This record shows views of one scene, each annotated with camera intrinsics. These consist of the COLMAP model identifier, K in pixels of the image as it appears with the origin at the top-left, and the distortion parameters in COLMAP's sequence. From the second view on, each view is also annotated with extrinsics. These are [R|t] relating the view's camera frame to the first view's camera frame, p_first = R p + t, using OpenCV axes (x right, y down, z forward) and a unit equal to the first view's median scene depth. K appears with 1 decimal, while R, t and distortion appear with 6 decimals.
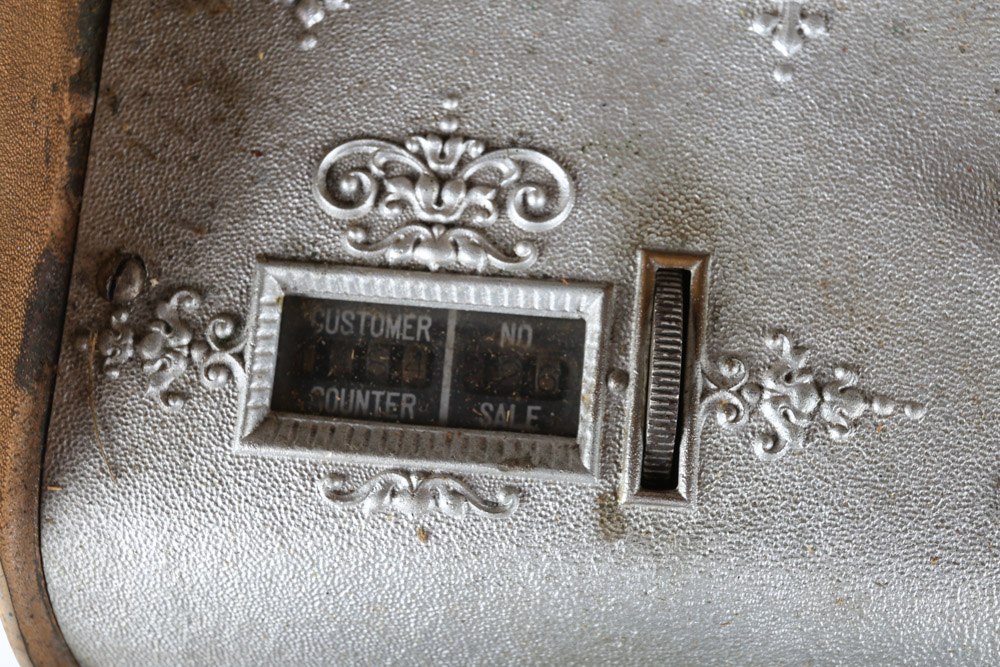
lens RADIAL K [[1090.6, 0, 500.8], [0, 1090.6, 333.4], [0, 0, 1]] dist [0.031035, 0.000000]
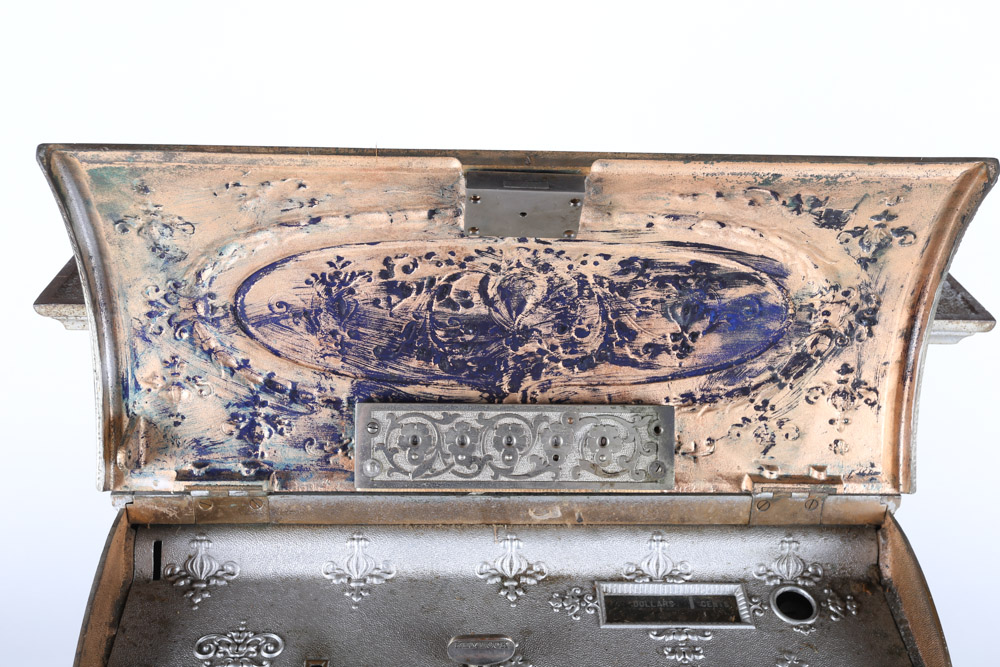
lens RADIAL K [[1090.6, 0, 495.8], [0, 1090.6, 334.2], [0, 0, 1]] dist [0.031035, 0.000000]
pose [[0.990152, -0.009825, 0.139651, 0.232852], [0.101089, 0.740279, -0.664656, 1.298344], [-0.096850, 0.672228, 0.733982, -1.833157]]
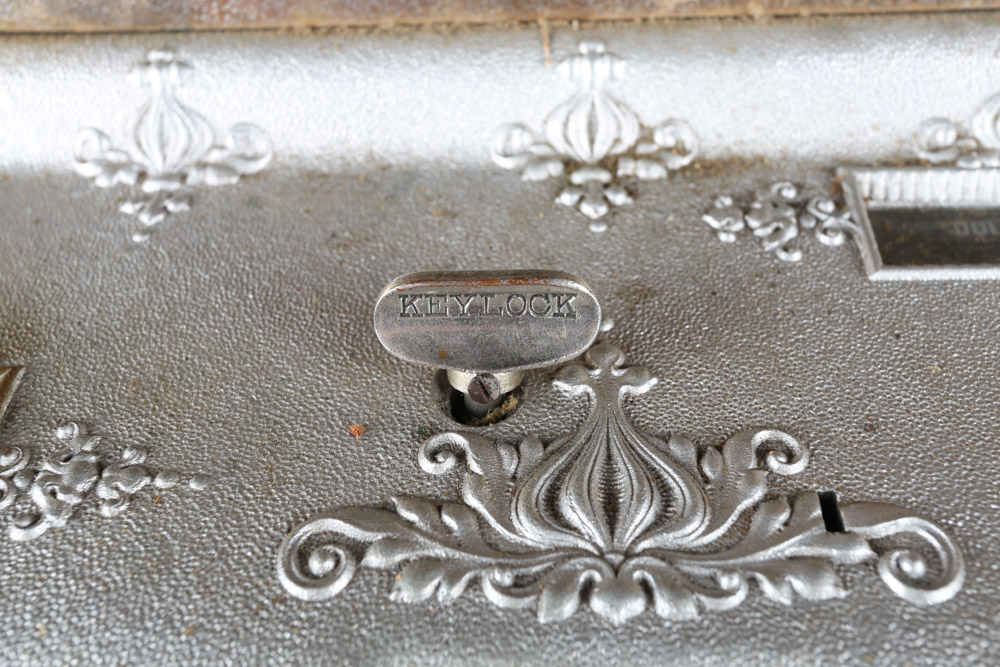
lens RADIAL K [[1090.6, 0, 500.9], [0, 1090.6, 334.2], [0, 0, 1]] dist [0.031035, 0.000000]
pose [[0.998292, -0.038819, 0.043665, 0.568748], [0.056935, 0.814113, -0.577908, 0.487619], [-0.013115, 0.579407, 0.814933, 0.185221]]
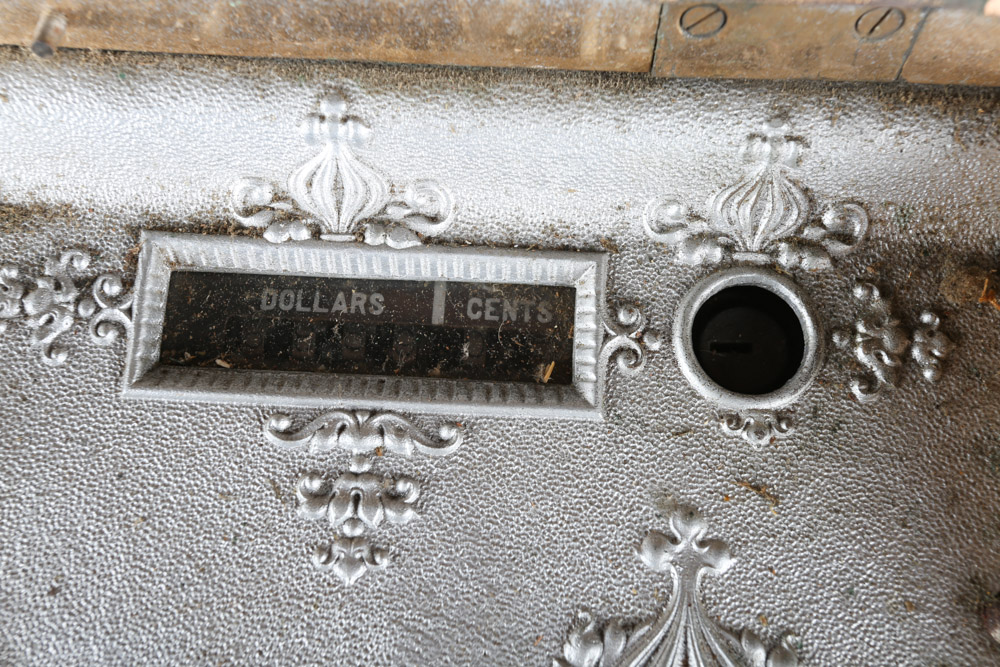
lens RADIAL K [[1090.6, 0, 503.2], [0, 1090.6, 340.0], [0, 0, 1]] dist [0.031035, 0.000000]
pose [[0.998124, -0.026343, 0.055260, 1.245963], [0.031292, 0.995386, -0.090705, -0.061949], [-0.052616, 0.092265, 0.994343, -0.053008]]
